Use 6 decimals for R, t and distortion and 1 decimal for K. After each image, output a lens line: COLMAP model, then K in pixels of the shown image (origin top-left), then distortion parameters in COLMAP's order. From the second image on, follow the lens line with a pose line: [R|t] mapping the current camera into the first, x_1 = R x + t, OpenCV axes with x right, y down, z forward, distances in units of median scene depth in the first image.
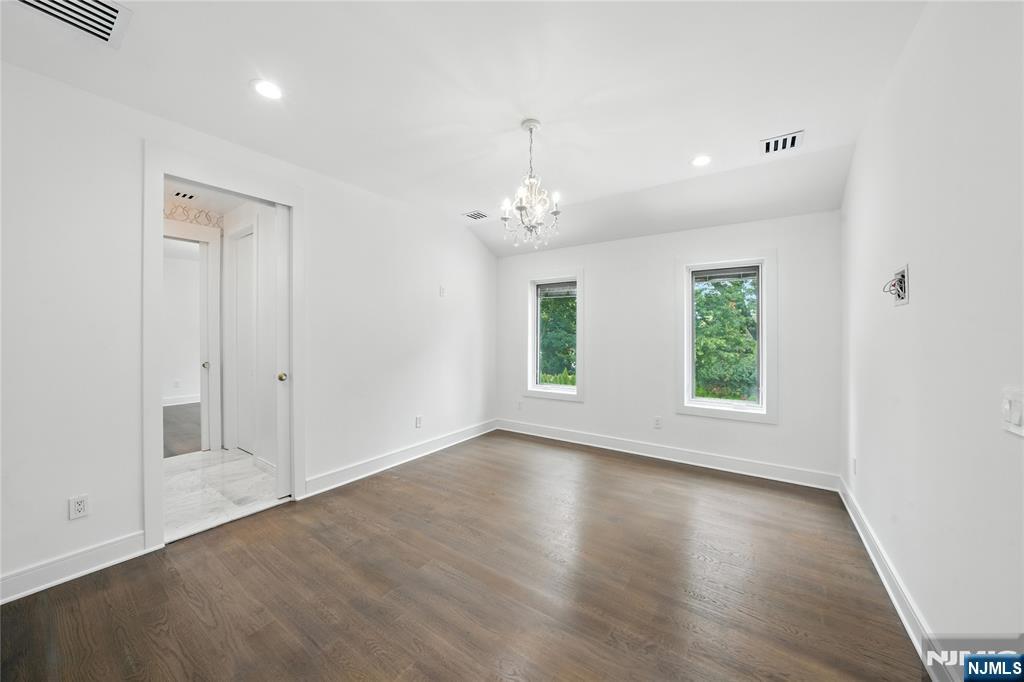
lens RADIAL K [[352.7, 0, 511.5], [0, 352.7, 334.6], [0, 0, 1]] dist [-0.030113, -0.000006]
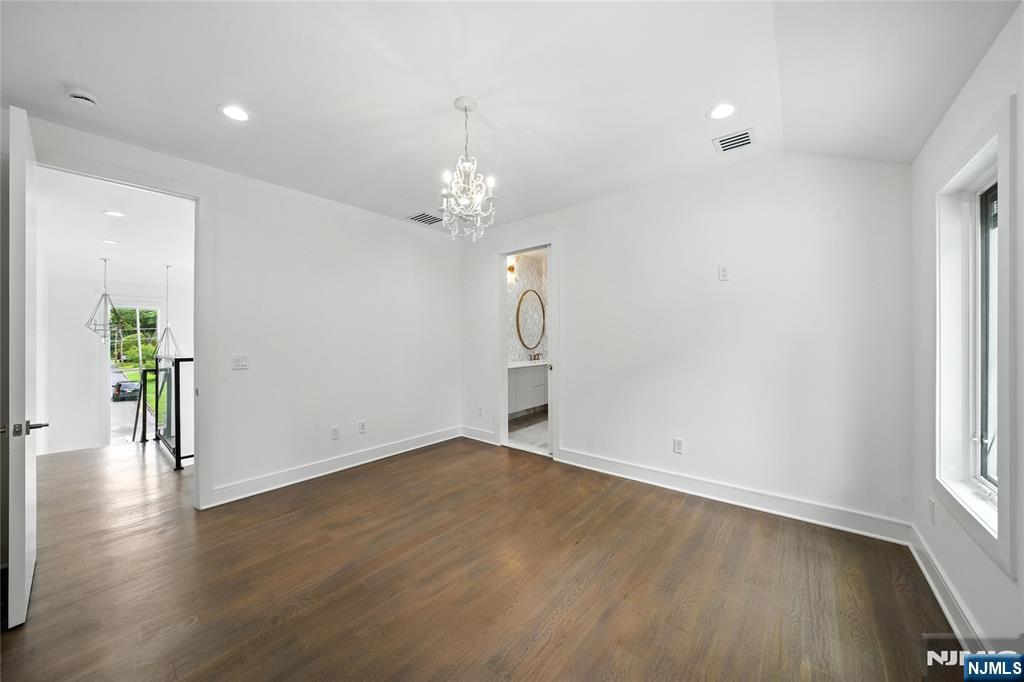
lens RADIAL K [[352.7, 0, 511.5], [0, 352.7, 334.6], [0, 0, 1]] dist [-0.030113, -0.000006]
pose [[-0.061596, -0.002536, -0.998098, 0.812112], [-0.005863, 0.999980, -0.002179, 0.005885], [0.998084, 0.005718, -0.061609, 1.022023]]
